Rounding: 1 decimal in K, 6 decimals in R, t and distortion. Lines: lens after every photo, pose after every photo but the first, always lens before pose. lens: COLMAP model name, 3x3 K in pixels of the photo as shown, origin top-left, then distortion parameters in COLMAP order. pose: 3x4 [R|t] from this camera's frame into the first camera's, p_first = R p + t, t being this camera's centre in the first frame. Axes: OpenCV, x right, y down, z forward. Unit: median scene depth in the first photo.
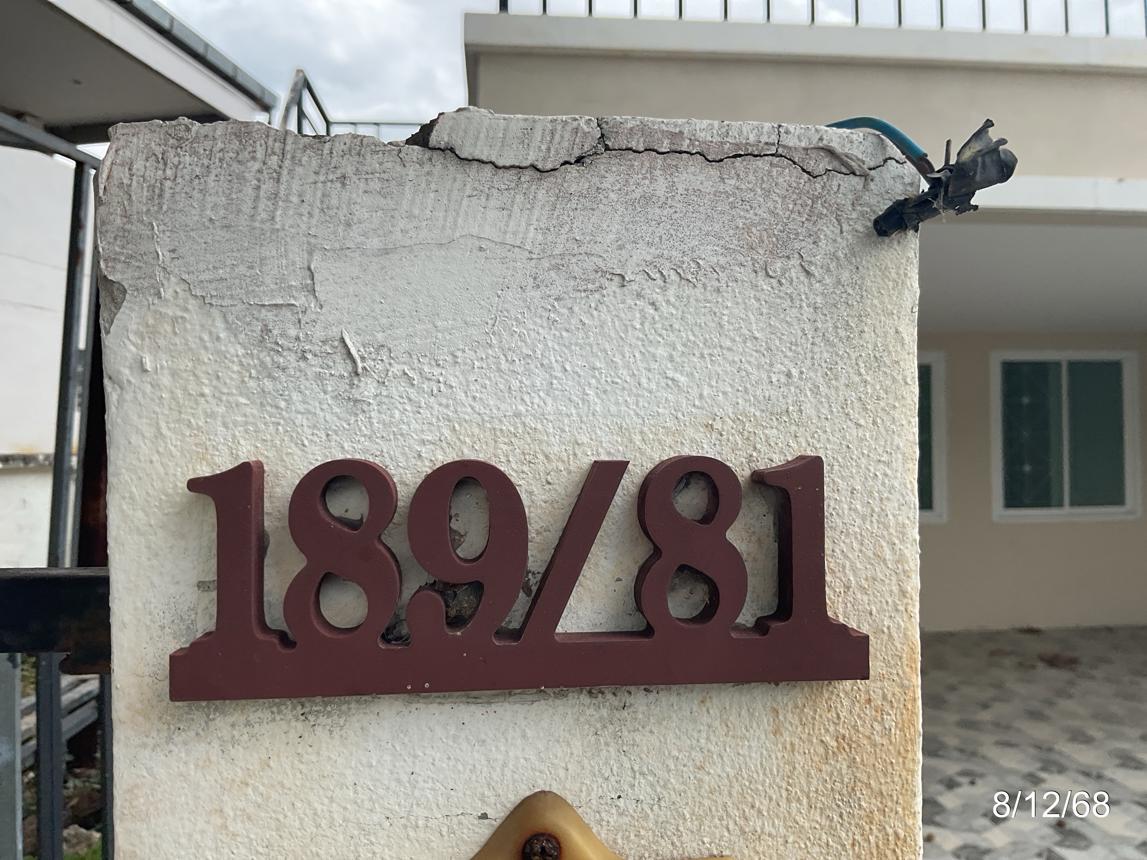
lens RADIAL K [[948.0, 0, 573.5], [0, 948.0, 430.0], [0, 0, 1]] dist [-0.019244, 0.000368]
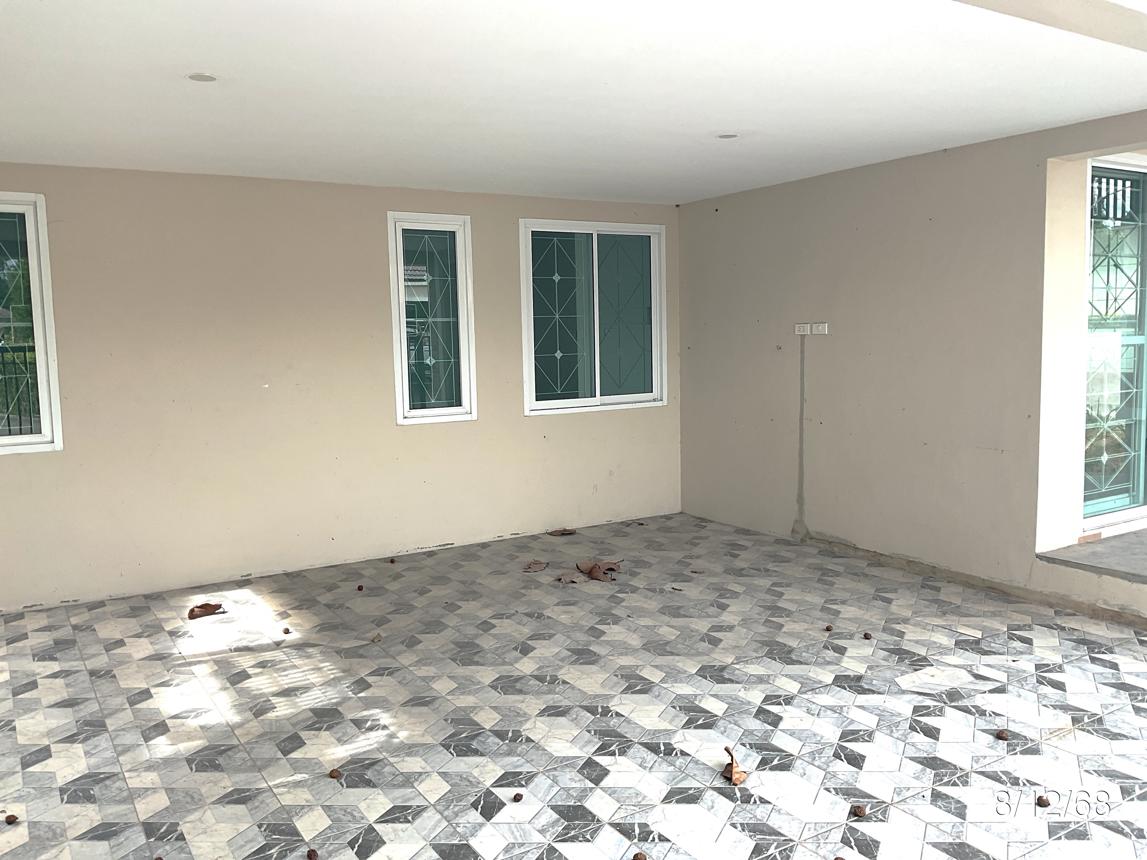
lens RADIAL K [[948.0, 0, 573.5], [0, 948.0, 430.0], [0, 0, 1]] dist [-0.019244, 0.000368]
pose [[0.887252, -0.061466, 0.457171, 0.118751], [0.011079, 0.993636, 0.112092, 0.016046], [-0.461151, -0.094389, 0.882287, 0.295132]]
